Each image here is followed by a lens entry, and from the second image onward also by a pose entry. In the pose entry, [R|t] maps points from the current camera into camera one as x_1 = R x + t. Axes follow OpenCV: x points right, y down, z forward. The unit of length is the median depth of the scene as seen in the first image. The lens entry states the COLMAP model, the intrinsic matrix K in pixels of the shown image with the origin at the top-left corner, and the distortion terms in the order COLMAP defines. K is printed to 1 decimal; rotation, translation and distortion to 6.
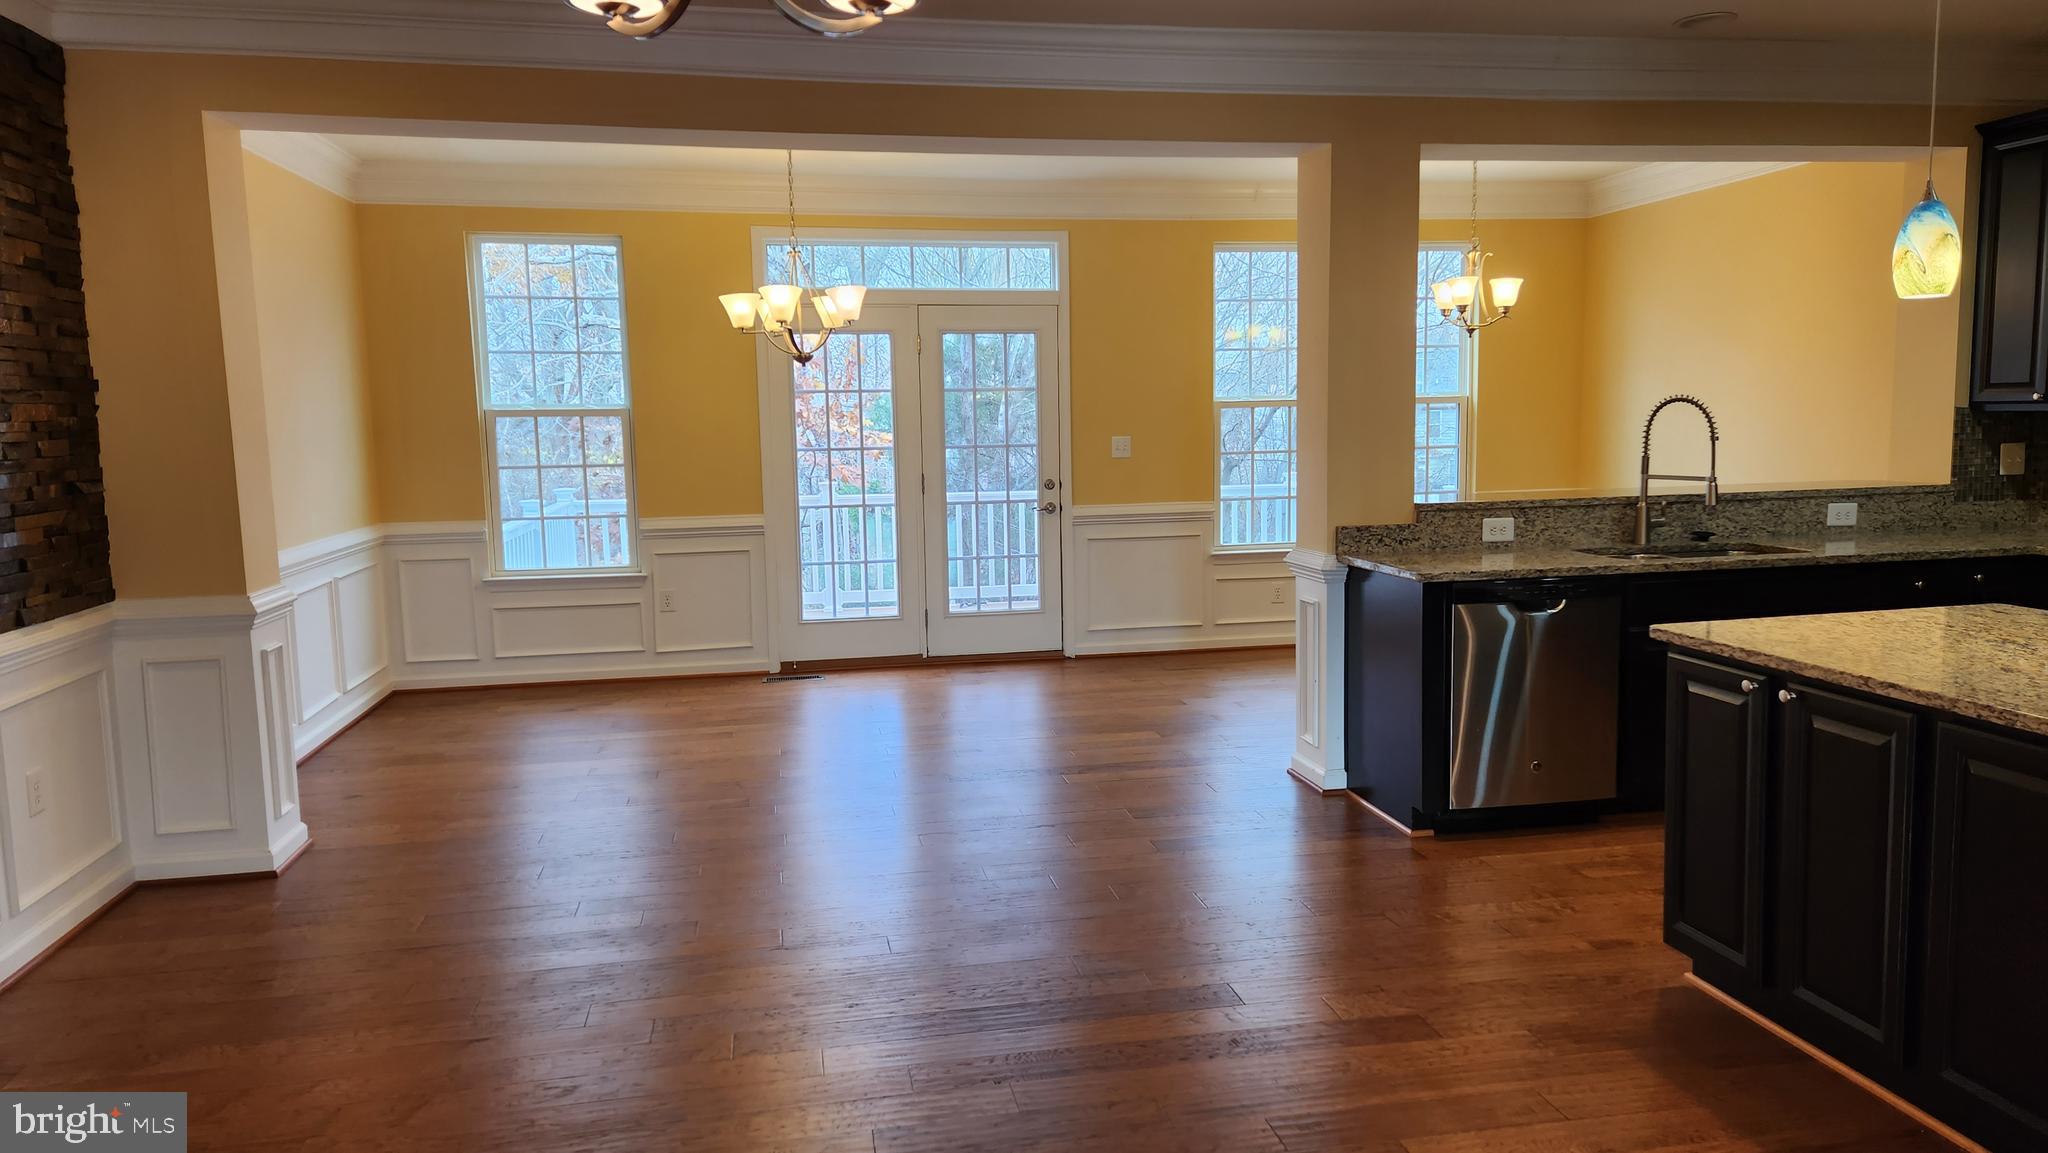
lens RADIAL K [[1356.9, 0, 1023.7], [0, 1356.9, 566.9], [0, 0, 1]] dist [0.083734, -0.067908]
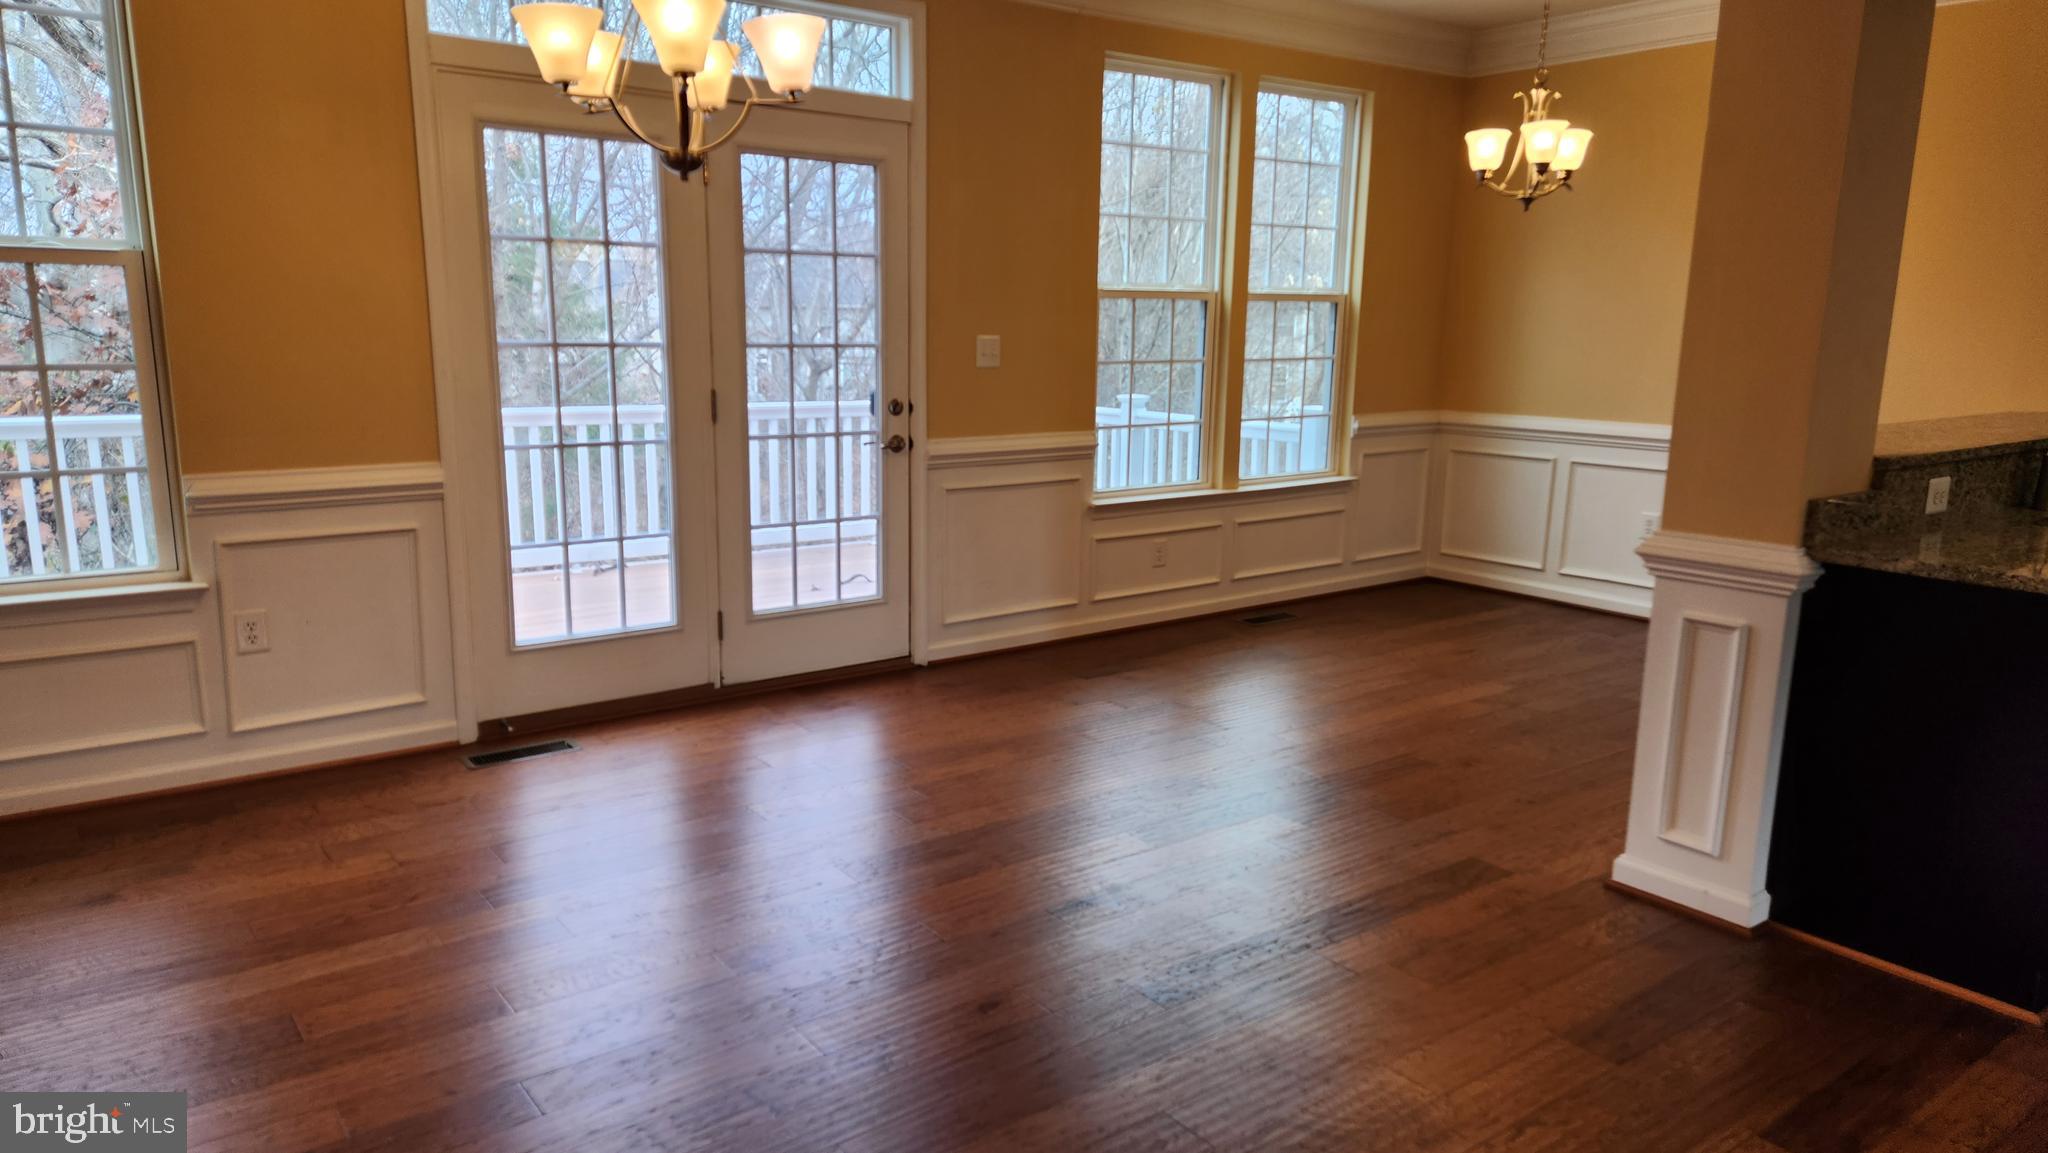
lens RADIAL K [[1345.7, 0, 1002.4], [0, 1345.7, 562.3], [0, 0, 1]] dist [0.104902, -0.085327]
pose [[0.901018, -0.048202, 0.431096, -0.228958], [0.017651, 0.997058, 0.074591, -0.035533], [-0.433423, -0.059599, 0.899218, 0.409548]]
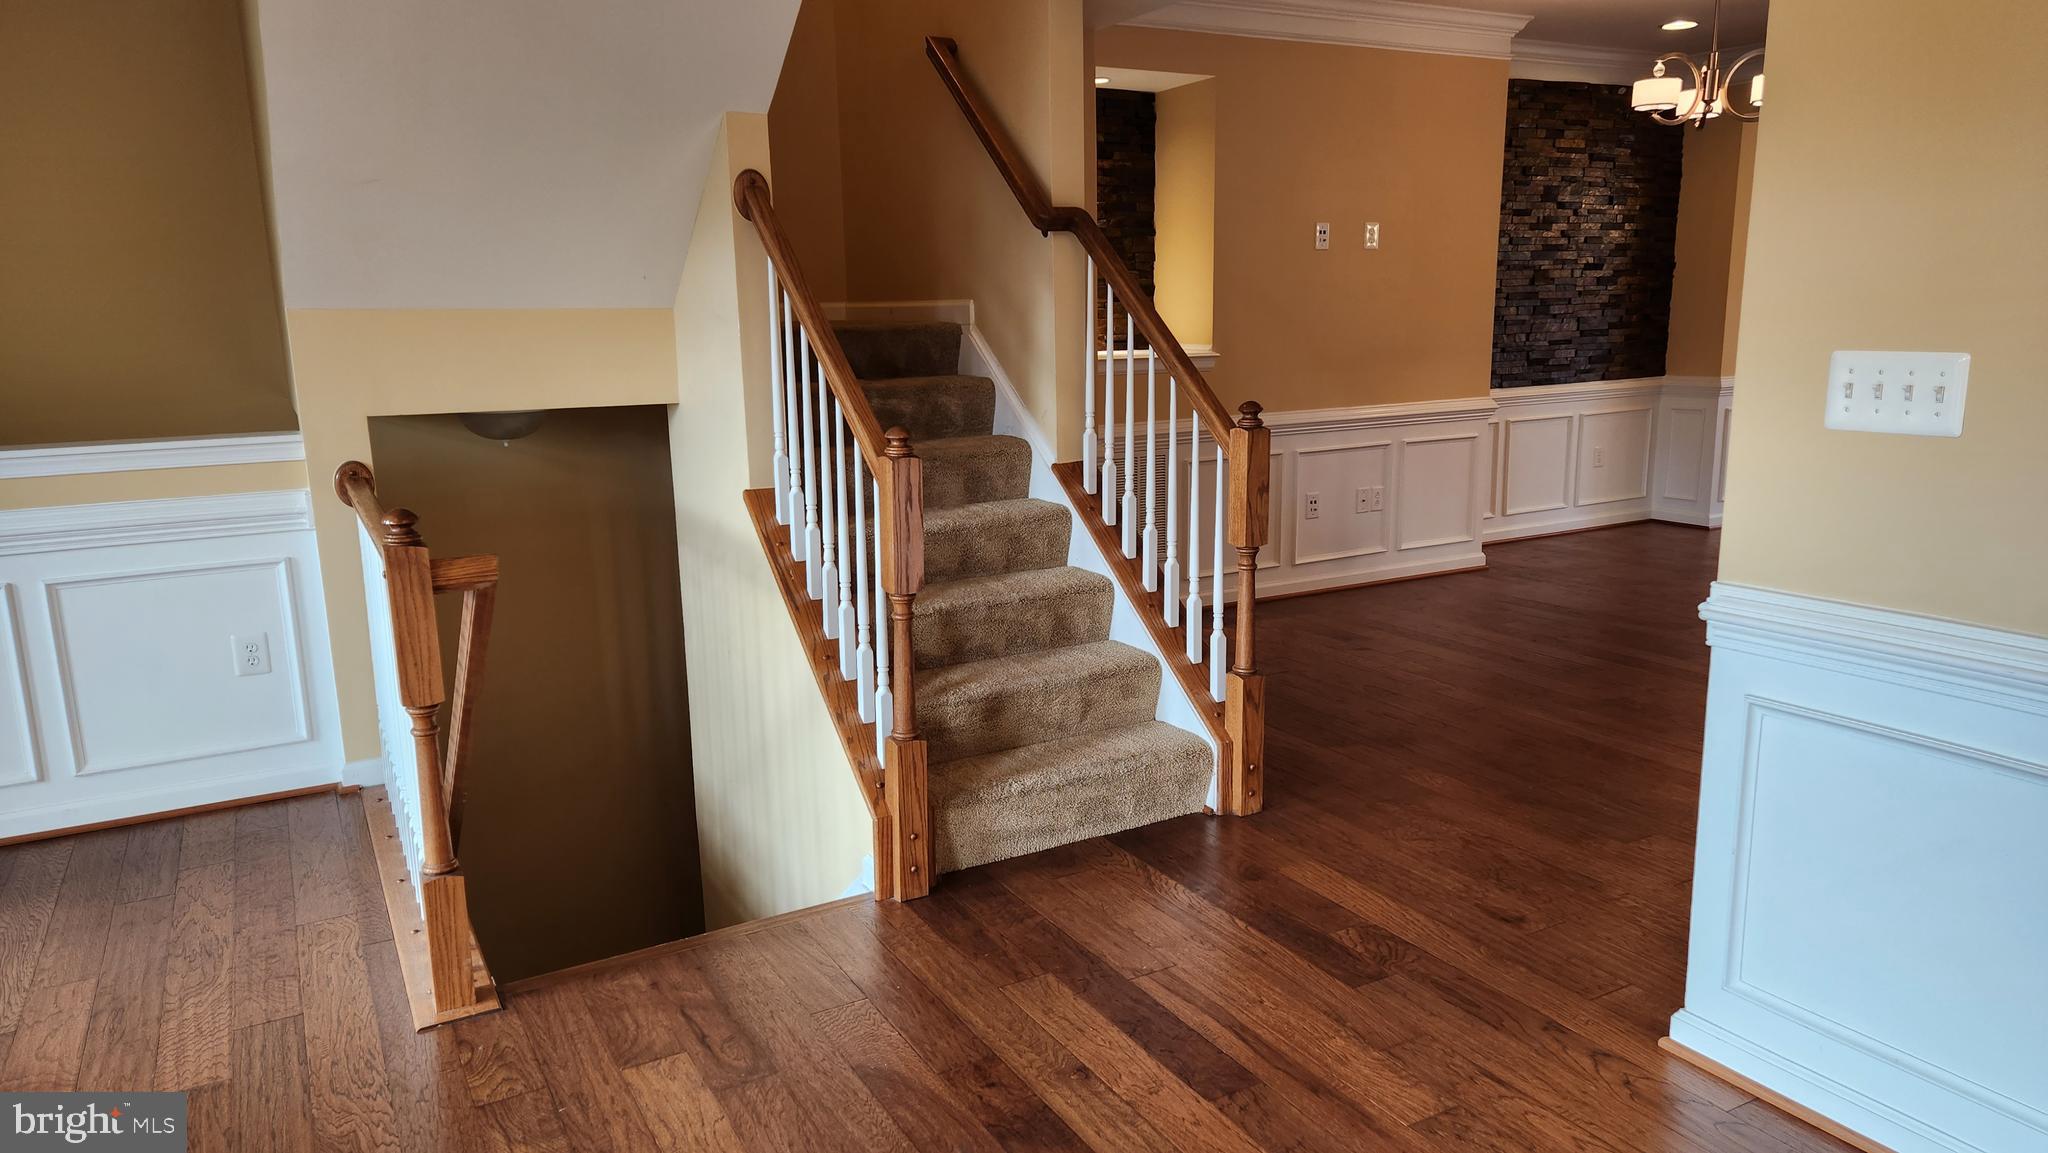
lens RADIAL K [[1355.9, 0, 1044.5], [0, 1355.9, 582.0], [0, 0, 1]] dist [0.130751, -0.138179]
pose [[0.309996, 0.197304, -0.930040, 0.570980], [-0.093430, 0.979816, 0.176722, 0.027066], [0.946136, 0.032111, 0.322173, -0.277168]]
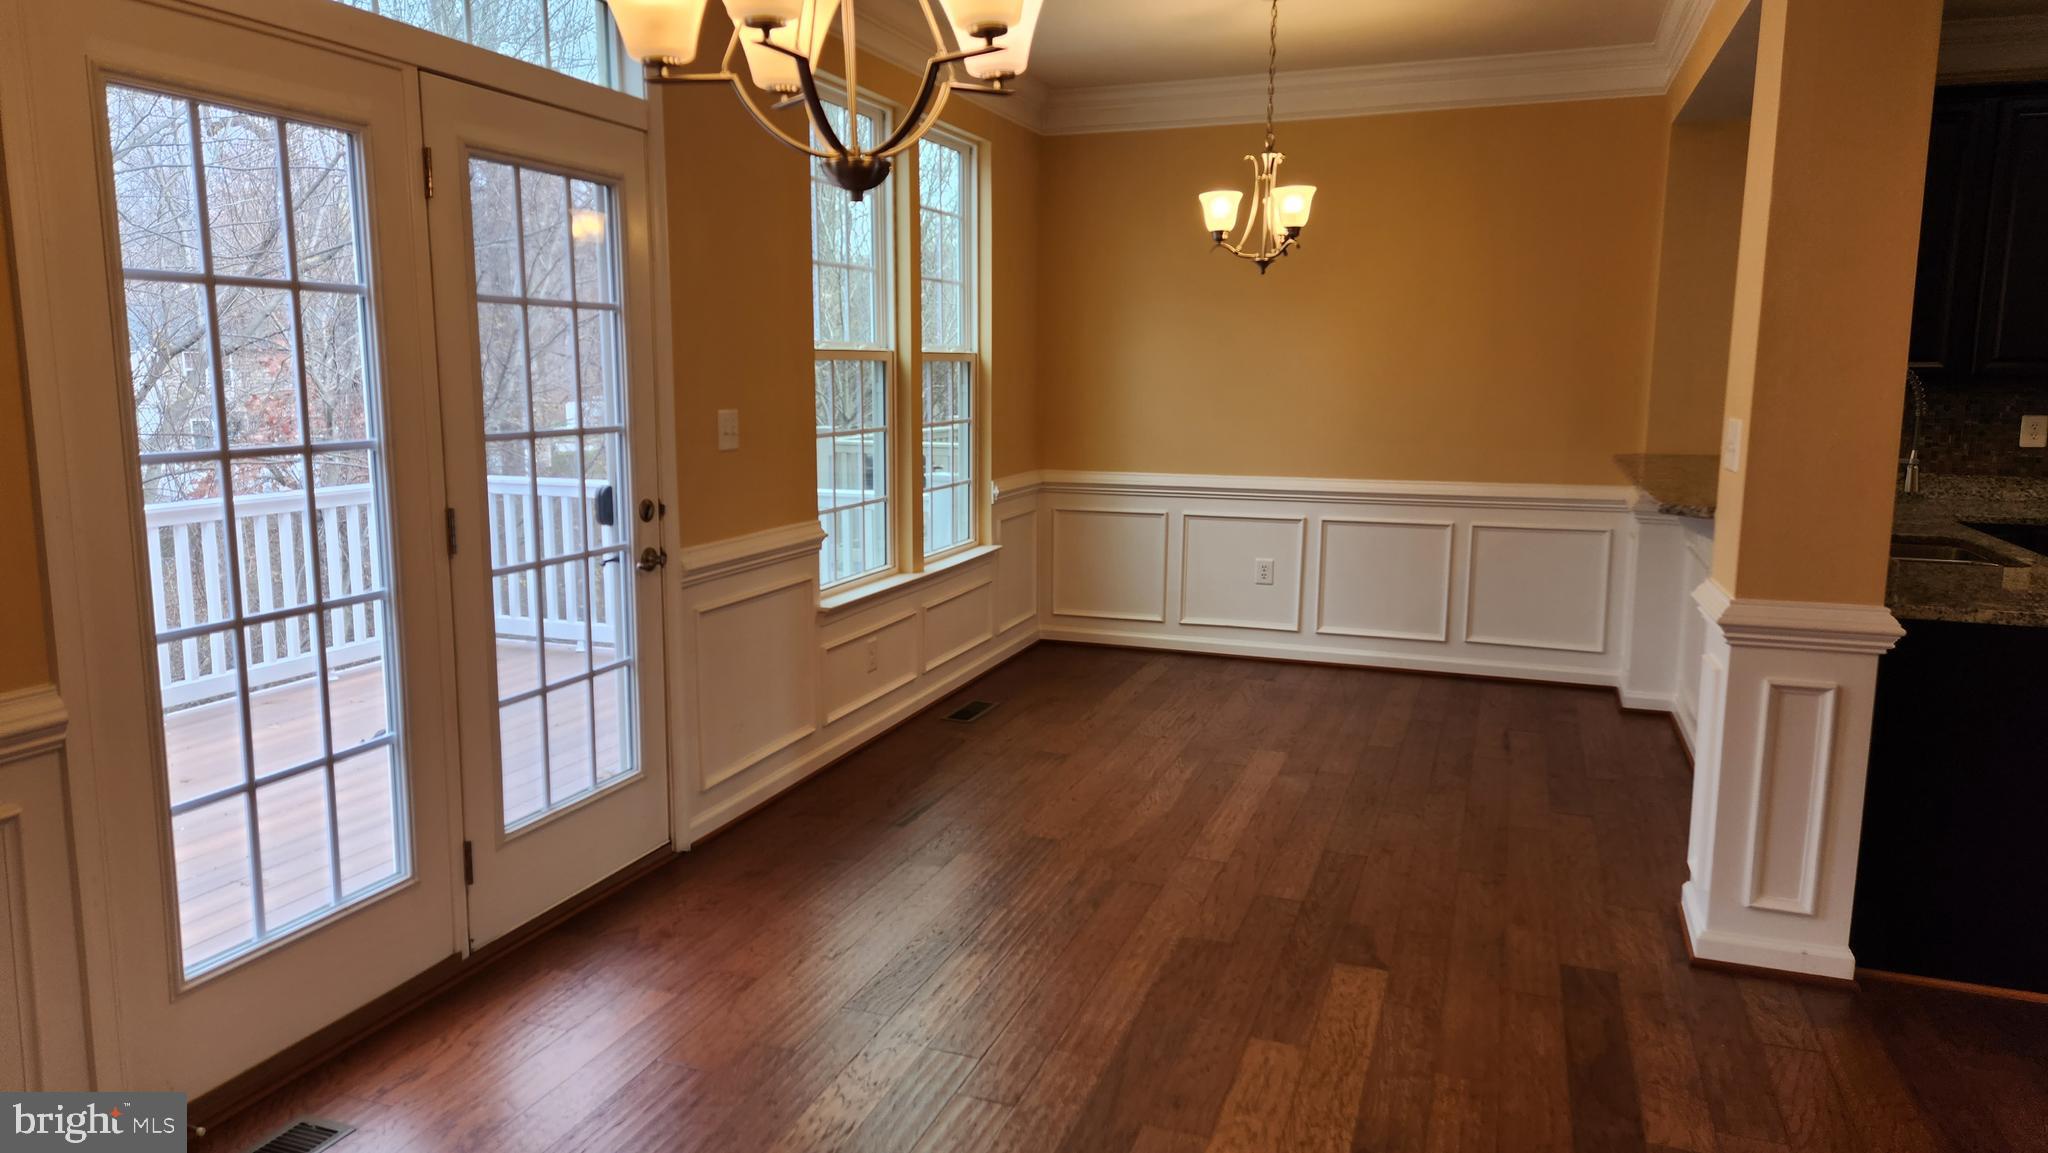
lens RADIAL K [[1345.7, 0, 1002.4], [0, 1345.7, 562.3], [0, 0, 1]] dist [0.104902, -0.085327]
pose [[0.524838, -0.103430, 0.844895, -0.337777], [0.080139, 0.994185, 0.071925, -0.070421], [-0.847421, 0.029960, 0.530075, 0.672068]]
